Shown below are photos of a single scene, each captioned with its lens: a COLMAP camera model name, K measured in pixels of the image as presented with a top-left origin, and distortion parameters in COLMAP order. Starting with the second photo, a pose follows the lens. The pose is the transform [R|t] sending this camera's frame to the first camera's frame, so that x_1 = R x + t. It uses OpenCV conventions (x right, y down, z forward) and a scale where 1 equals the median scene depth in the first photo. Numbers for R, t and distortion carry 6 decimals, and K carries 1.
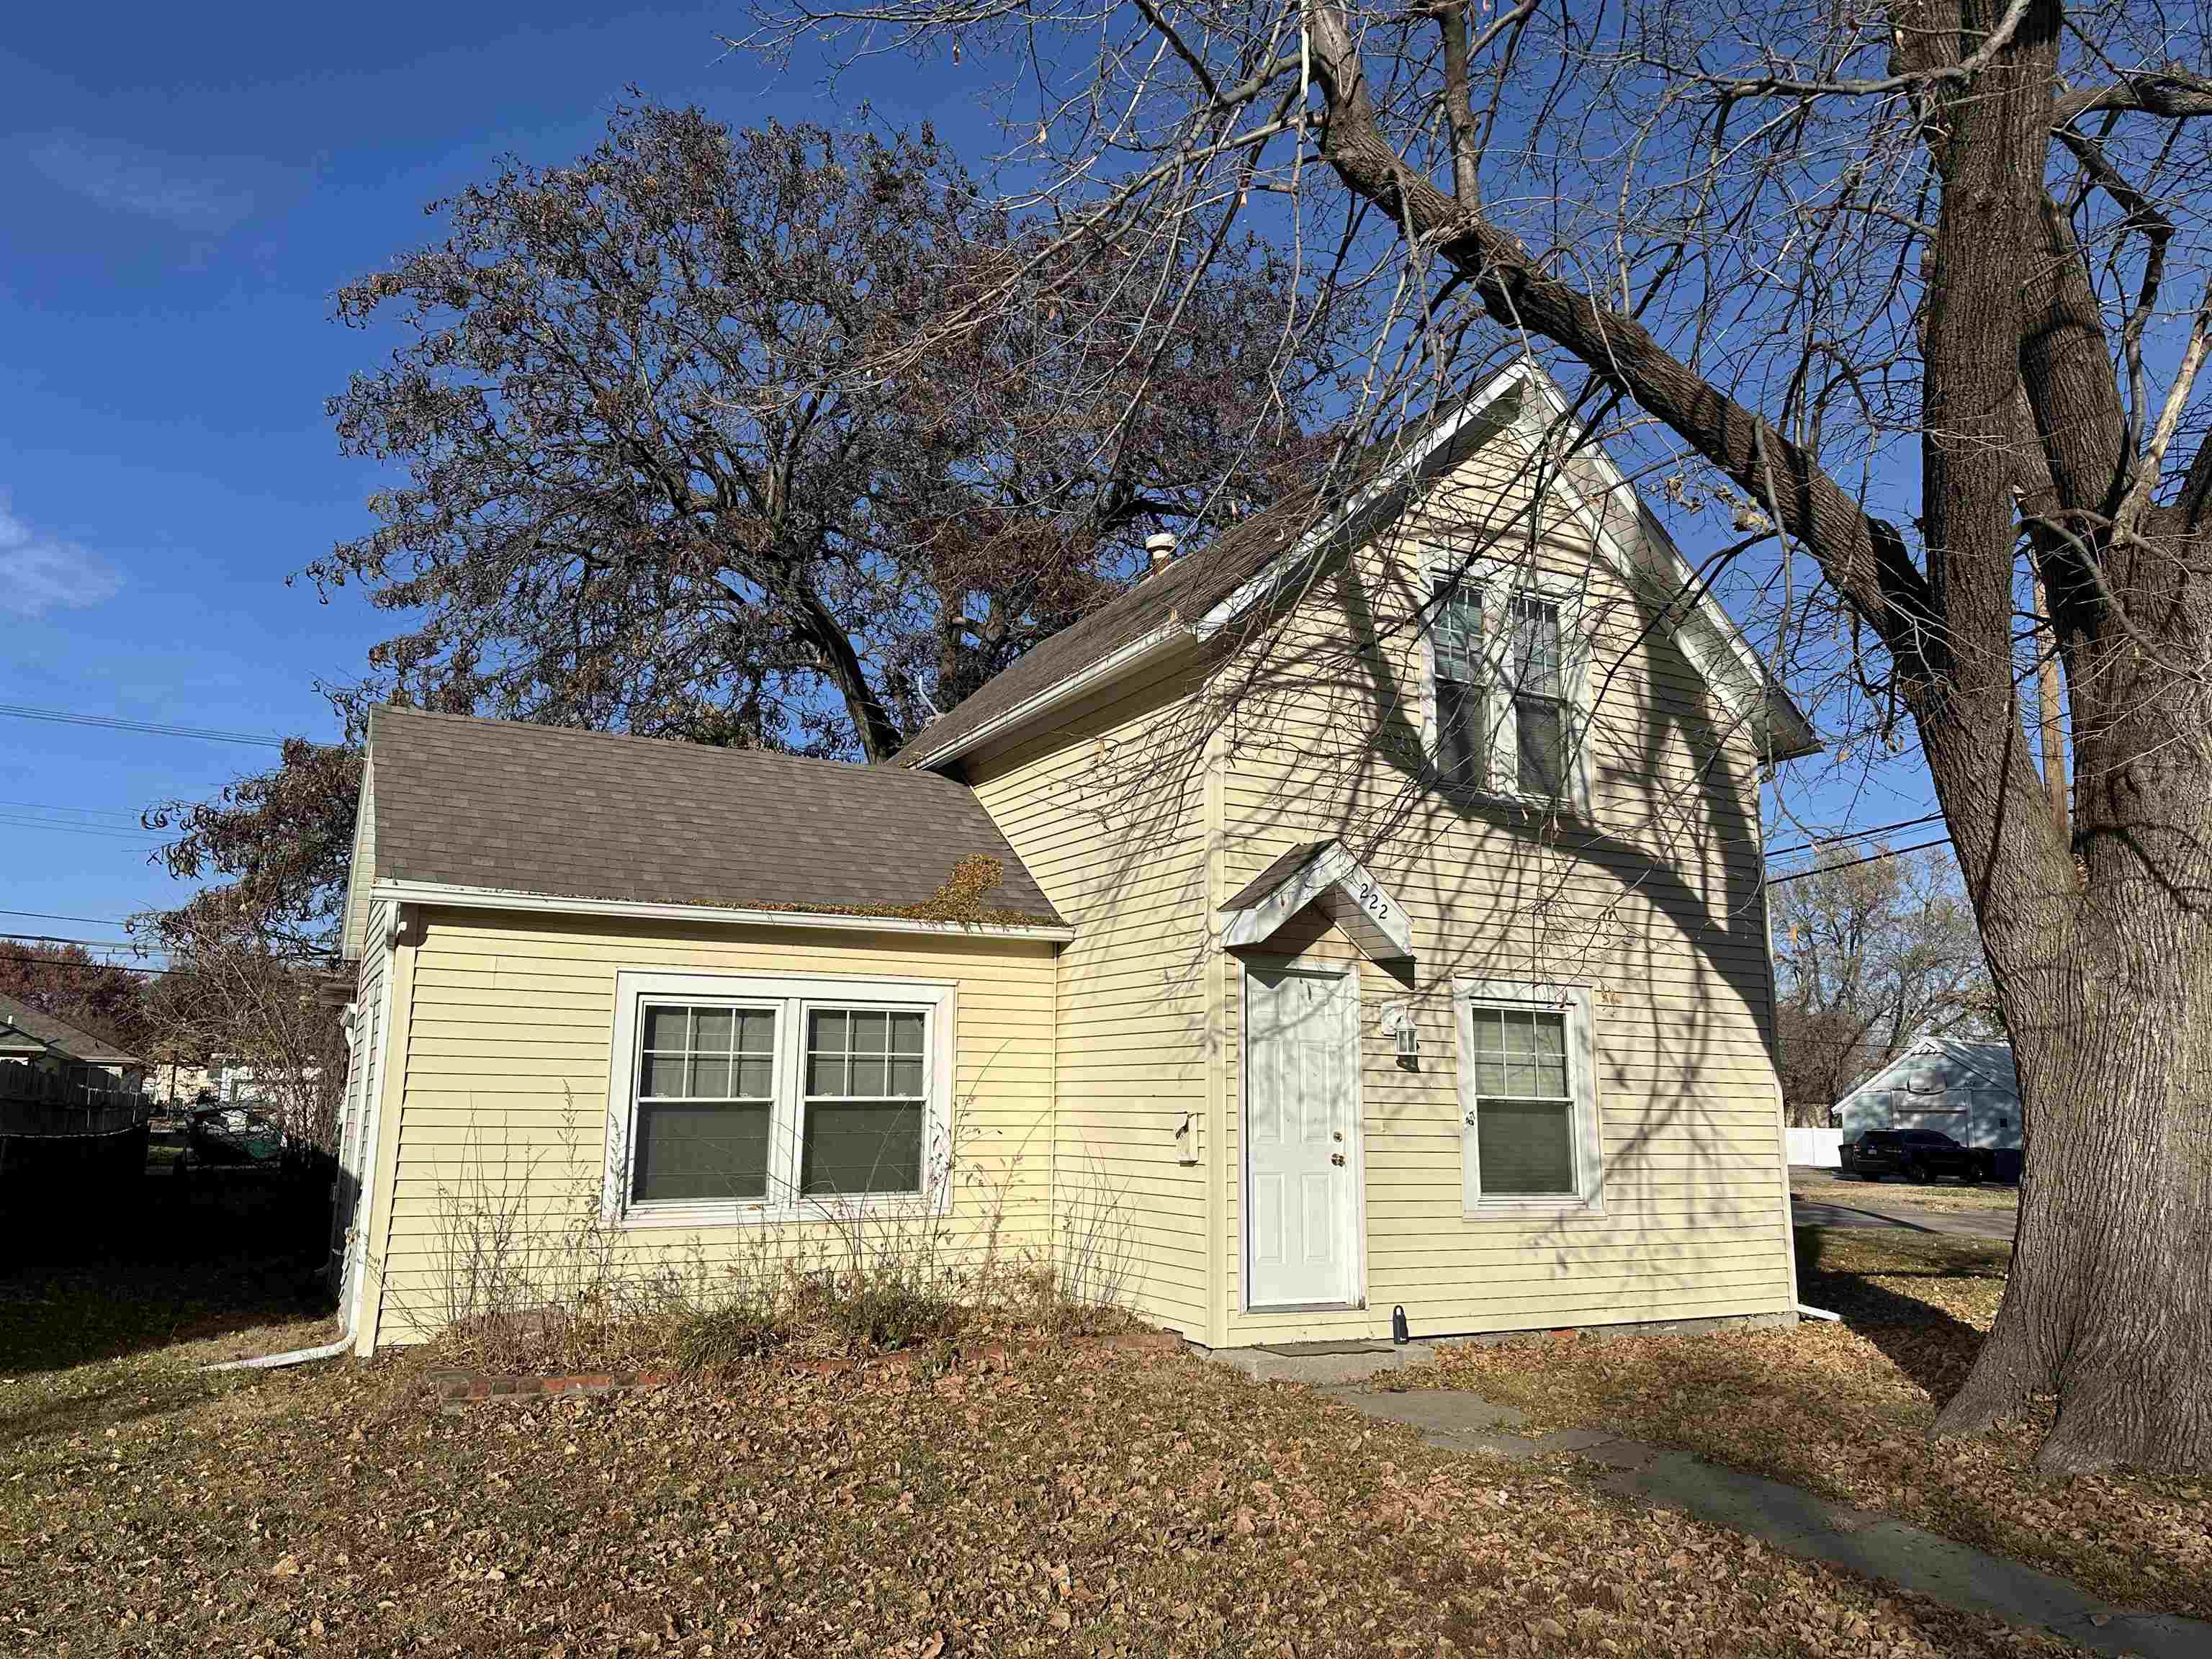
lens RADIAL K [[1556.8, 0, 1106.0], [0, 1556.8, 829.5], [0, 0, 1]] dist [0.046891, -0.127126]
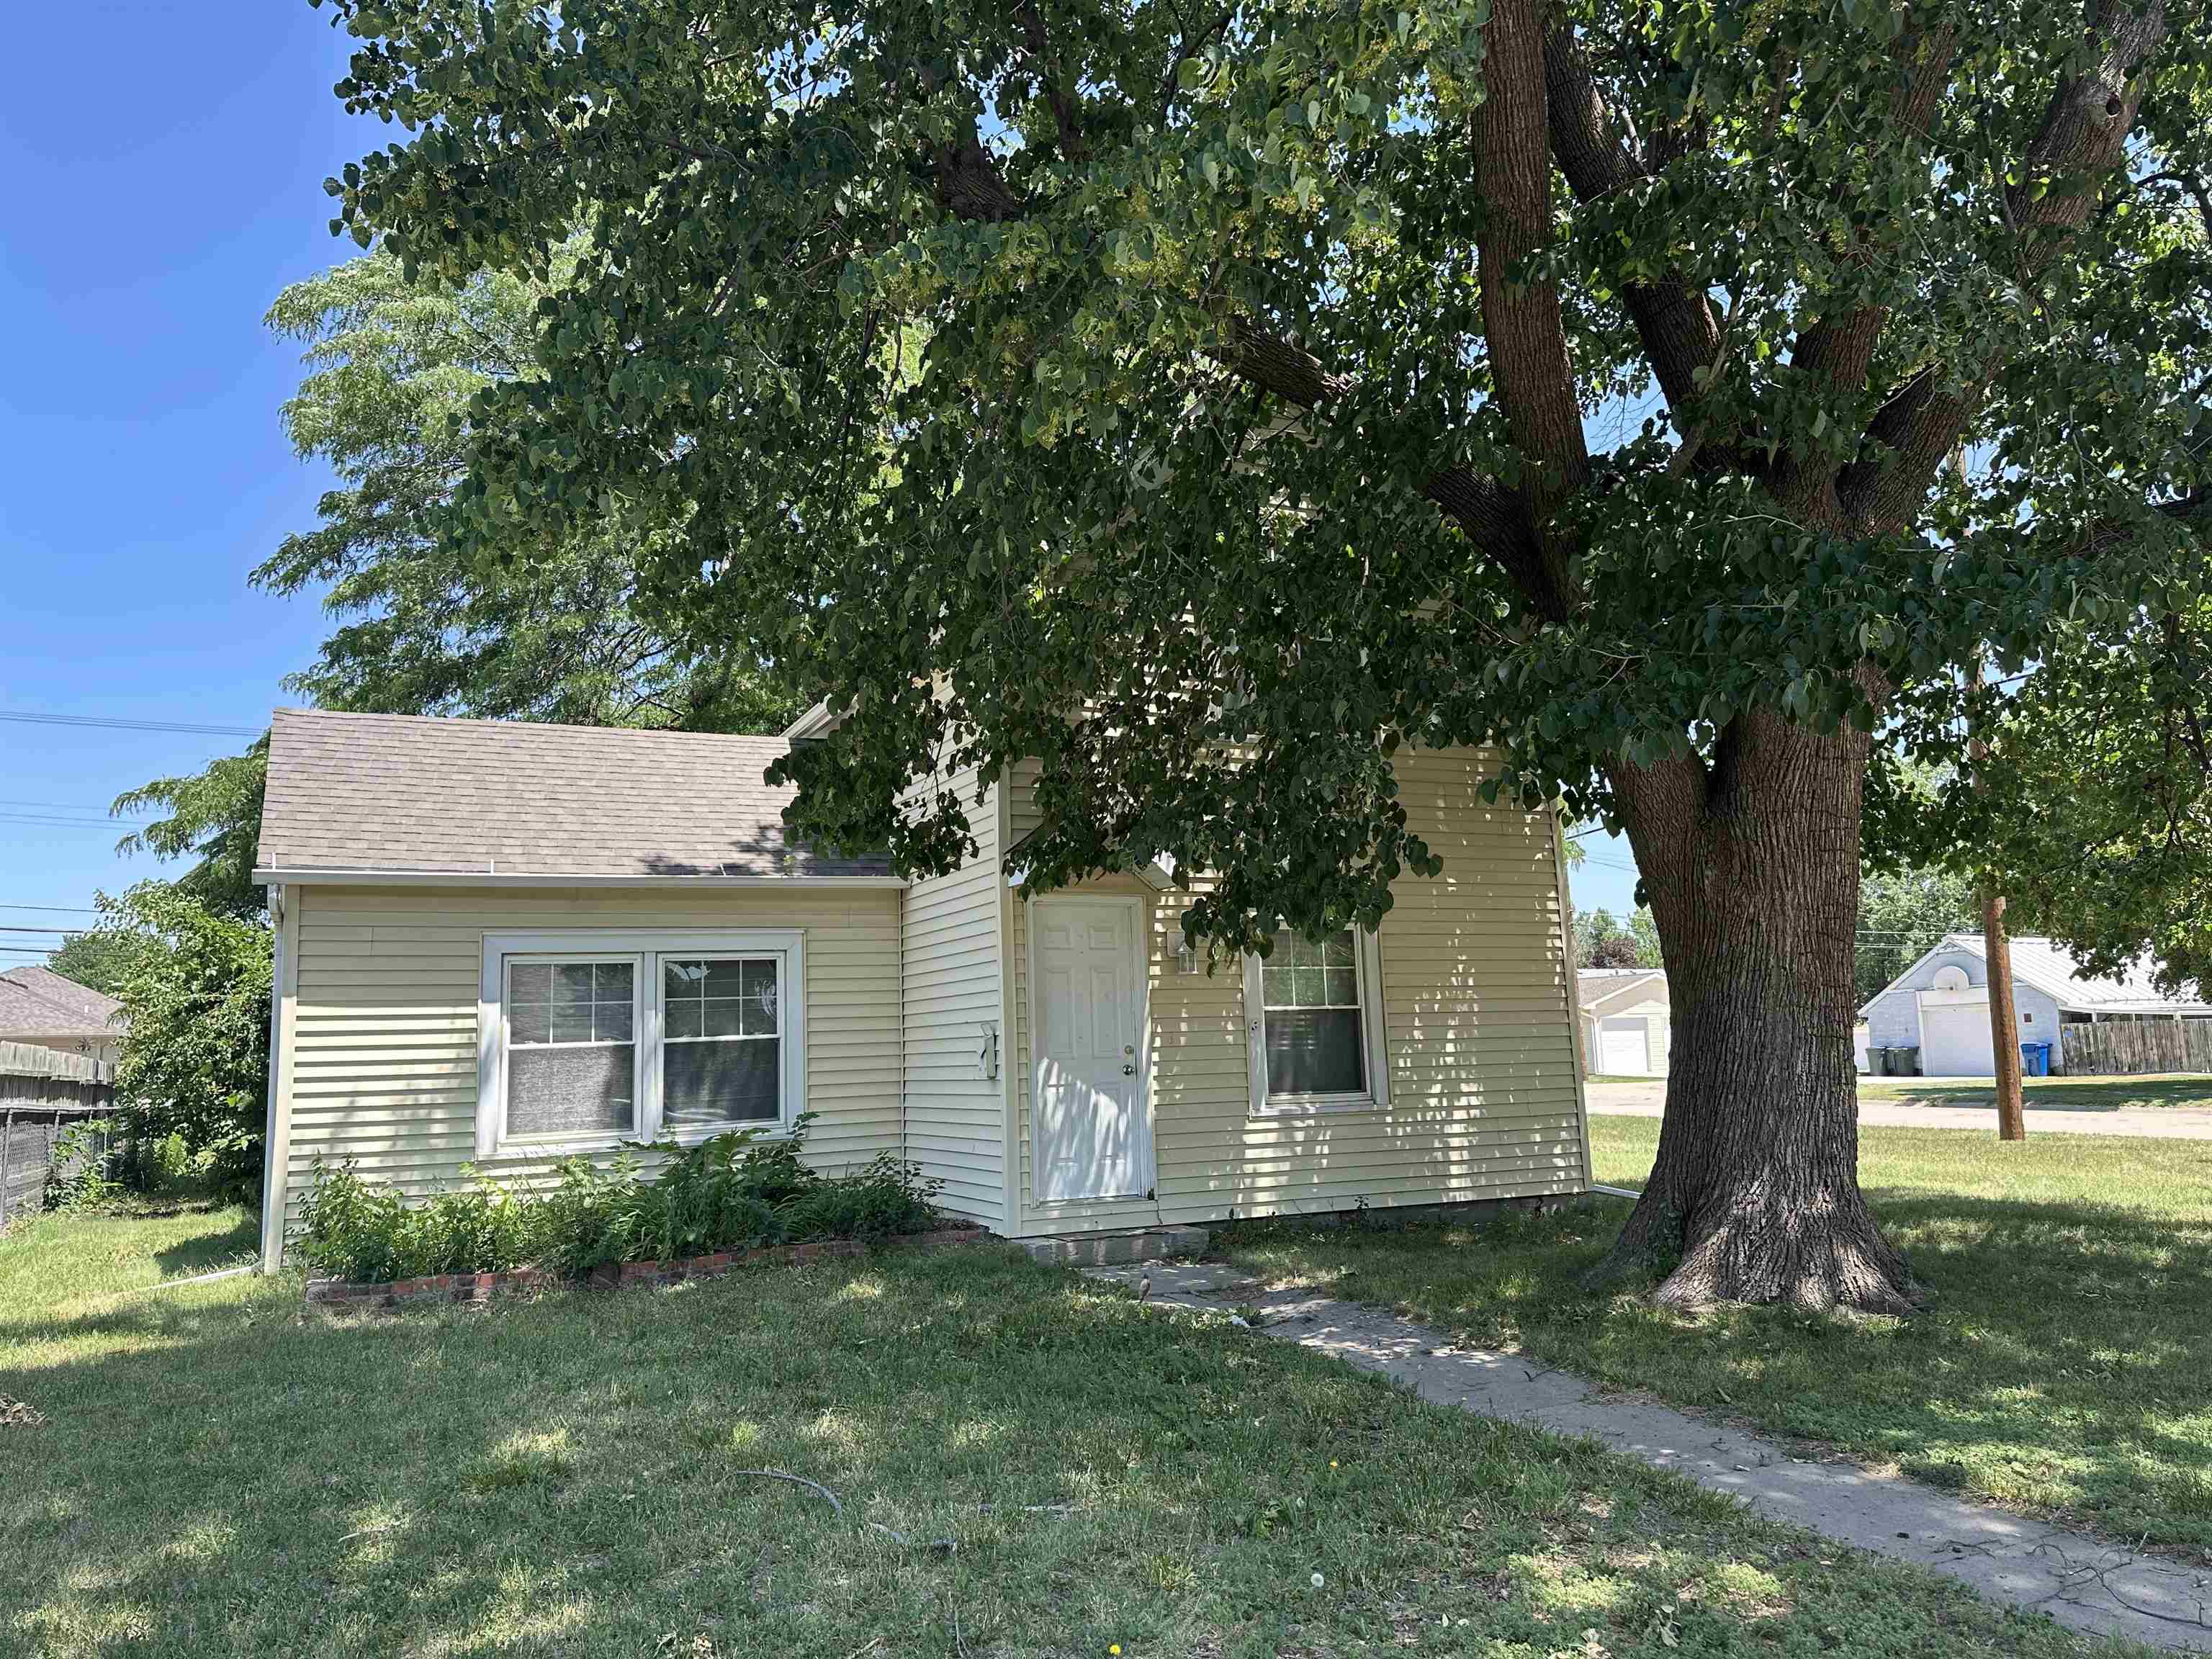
lens RADIAL K [[1556.8, 0, 1106.0], [0, 1556.8, 829.5], [0, 0, 1]] dist [0.046891, -0.127126]
pose [[0.997646, -0.062311, -0.028642, 0.158338], [0.063620, 0.996851, 0.047336, -0.013469], [0.025602, -0.049047, 0.998468, -0.101314]]
